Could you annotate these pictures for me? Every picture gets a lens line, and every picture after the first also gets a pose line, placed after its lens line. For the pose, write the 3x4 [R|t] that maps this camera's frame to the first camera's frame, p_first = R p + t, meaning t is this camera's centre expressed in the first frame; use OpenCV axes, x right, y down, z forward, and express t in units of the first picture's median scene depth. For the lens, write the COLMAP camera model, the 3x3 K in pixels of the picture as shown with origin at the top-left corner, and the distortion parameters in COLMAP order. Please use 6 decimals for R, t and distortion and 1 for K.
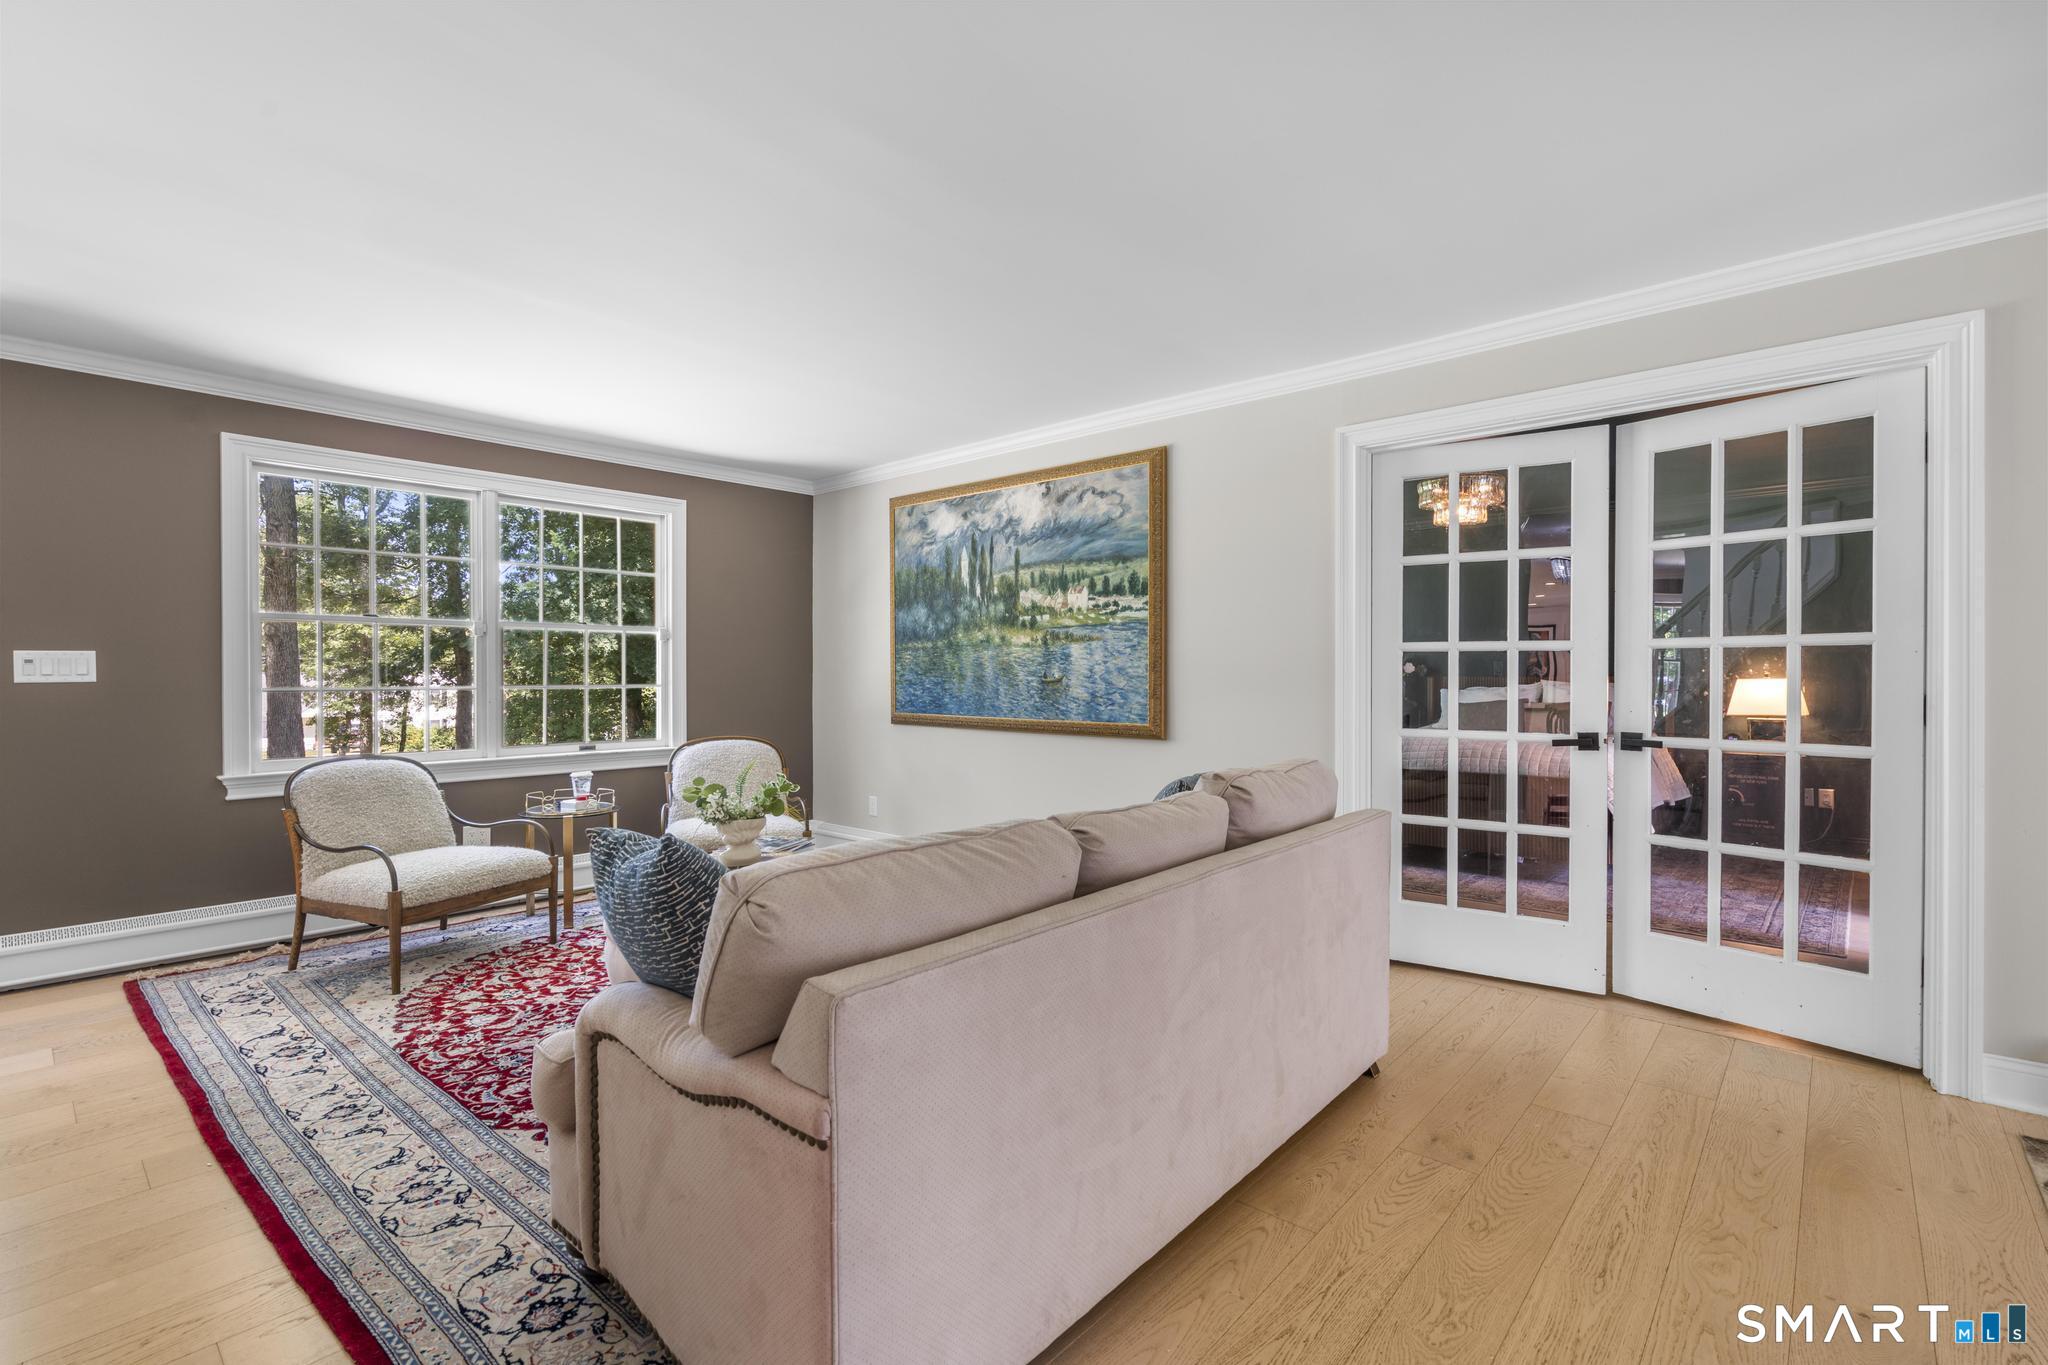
lens RADIAL K [[939.5, 0, 1030.0], [0, 939.5, 678.5], [0, 0, 1]] dist [-0.000434, -0.000174]
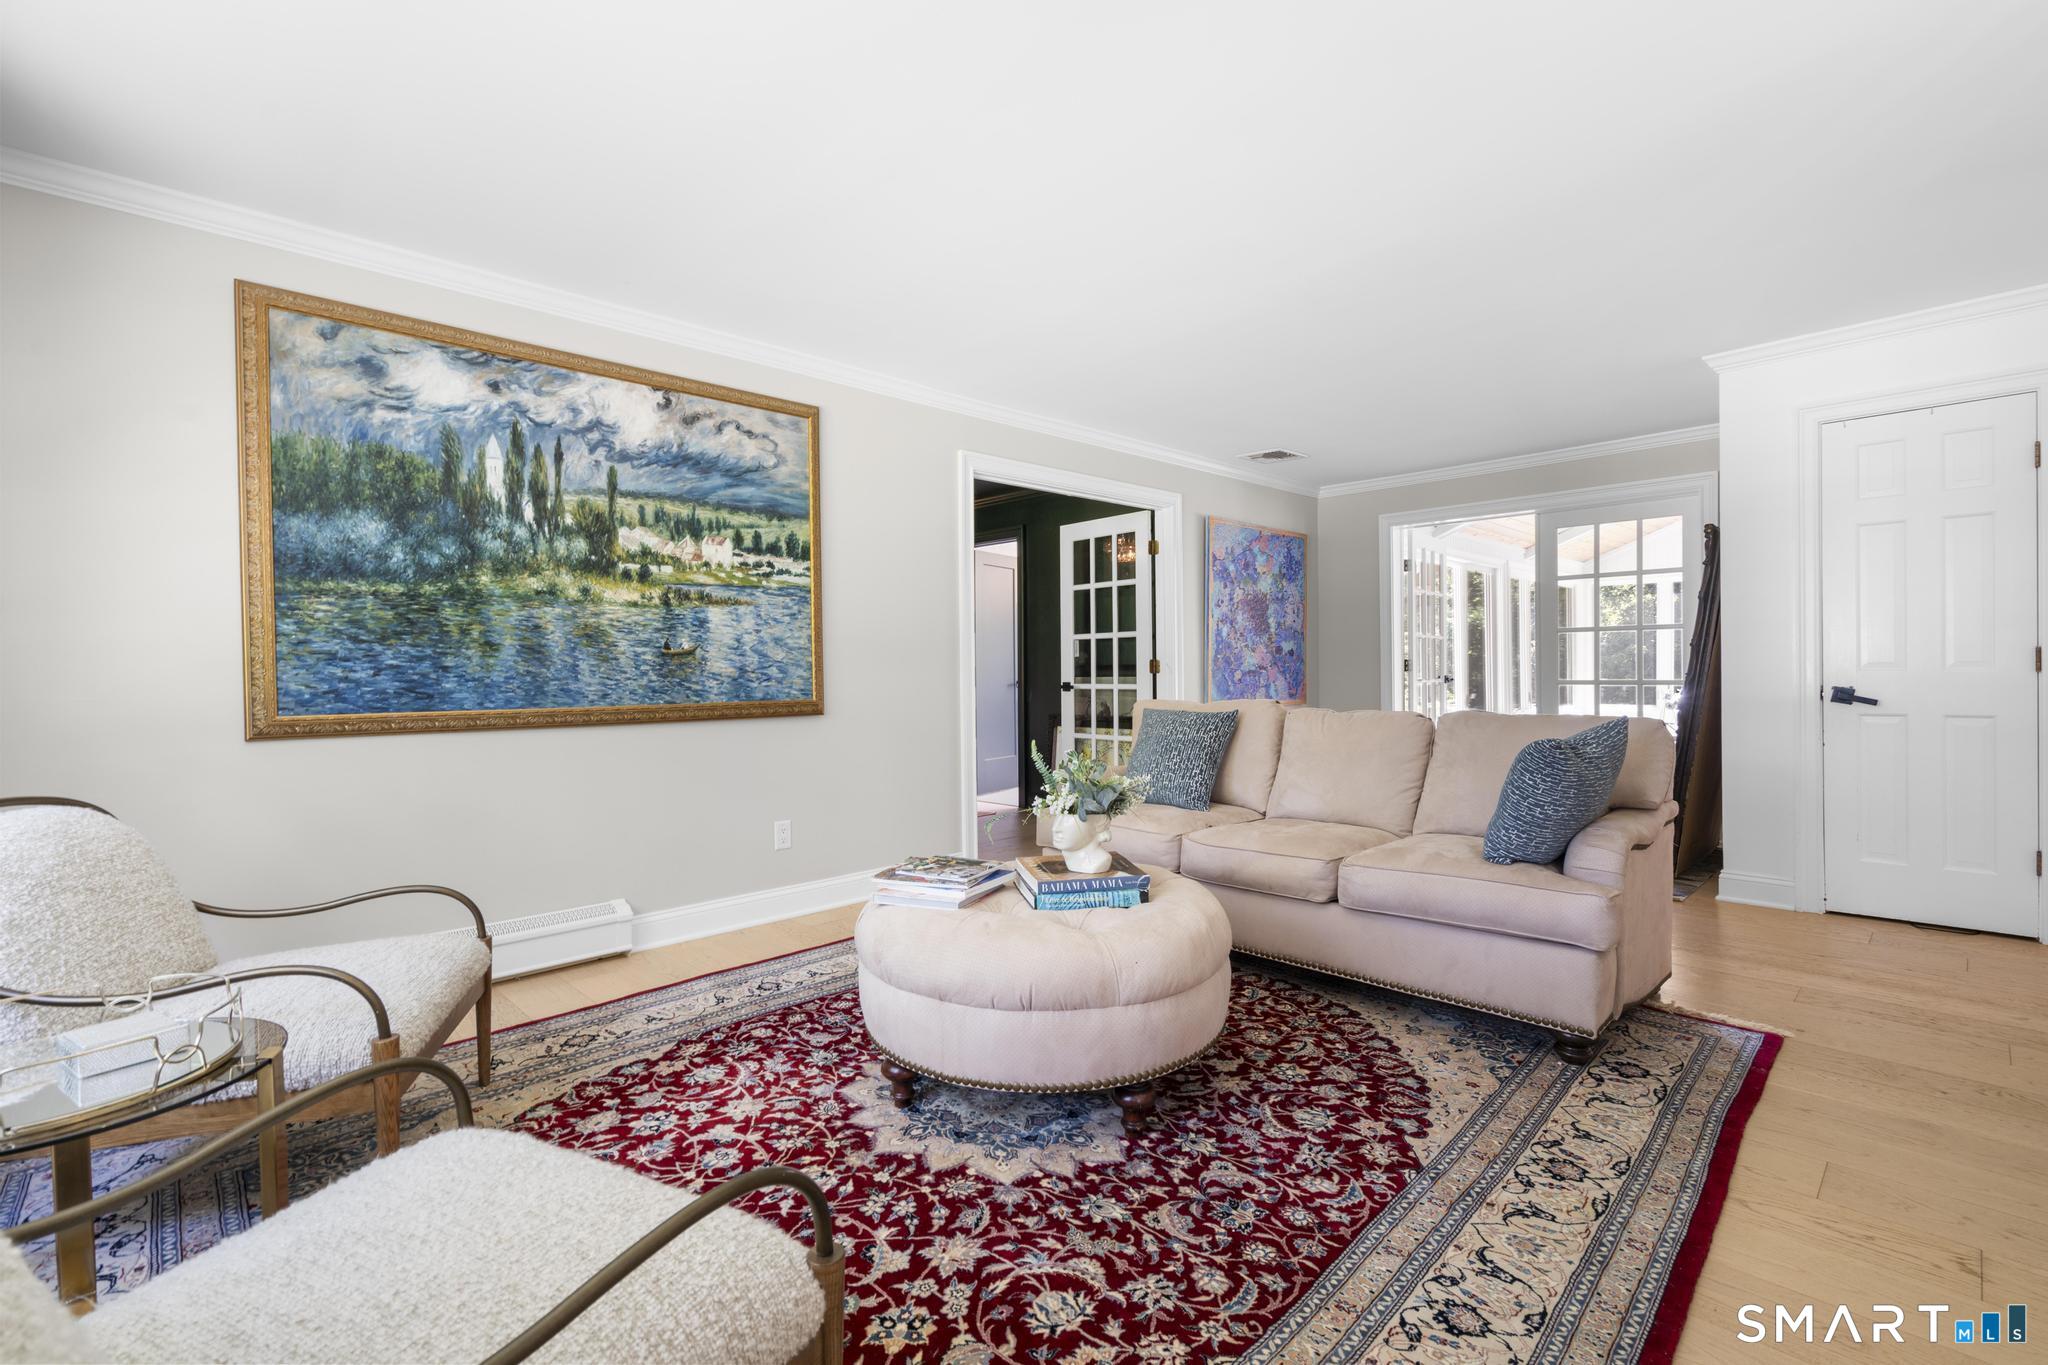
lens RADIAL K [[939.5, 0, 1029.0], [0, 939.5, 676.2], [0, 0, 1]] dist [-0.000434, -0.000174]
pose [[0.054703, -0.009188, 0.998460, -0.741537], [0.016235, 0.999834, 0.008311, 0.020247], [-0.998371, 0.015756, 0.054843, 0.681581]]
